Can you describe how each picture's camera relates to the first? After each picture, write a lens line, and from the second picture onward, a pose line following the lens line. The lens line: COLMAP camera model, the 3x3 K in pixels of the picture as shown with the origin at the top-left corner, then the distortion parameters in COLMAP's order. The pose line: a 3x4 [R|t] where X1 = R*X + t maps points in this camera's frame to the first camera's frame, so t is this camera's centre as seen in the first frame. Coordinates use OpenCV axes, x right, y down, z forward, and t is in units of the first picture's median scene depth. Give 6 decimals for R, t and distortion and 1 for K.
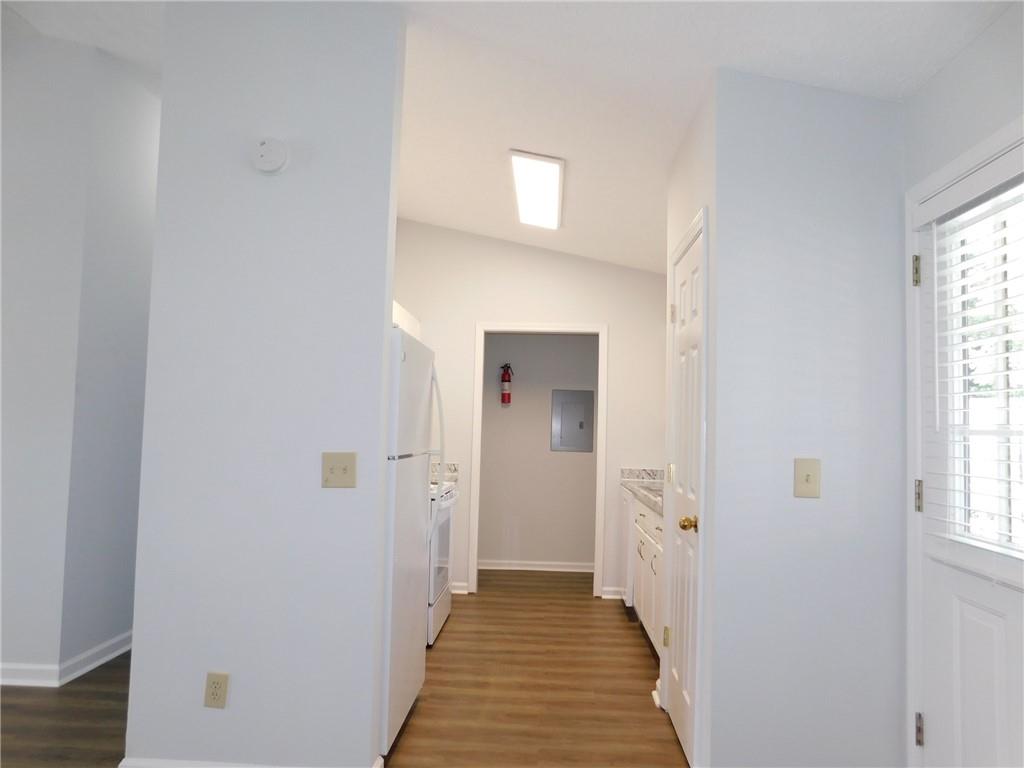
lens RADIAL K [[710.9, 0, 512.0], [0, 710.9, 384.0], [0, 0, 1]] dist [-0.031226, 0.001710]
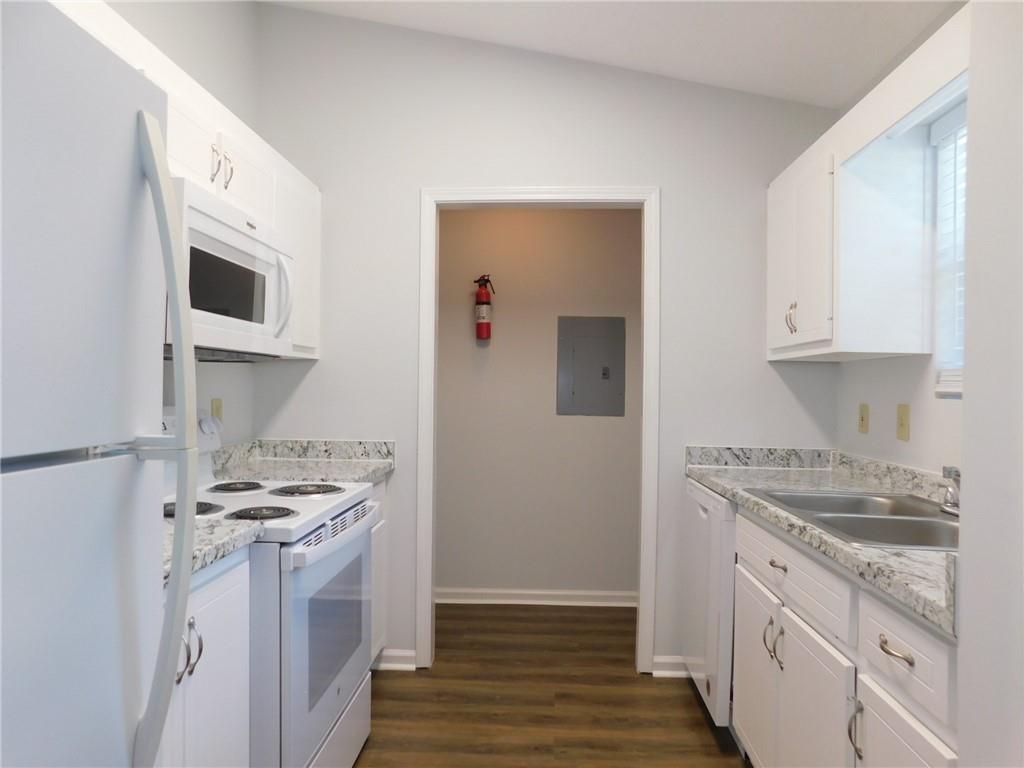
lens RADIAL K [[710.9, 0, 512.0], [0, 710.9, 384.0], [0, 0, 1]] dist [-0.031226, 0.001710]
pose [[0.999883, -0.015304, 0.000787, 0.017627], [0.015236, 0.998314, 0.056011, 0.036687], [-0.001643, -0.055992, 0.998430, 0.445194]]
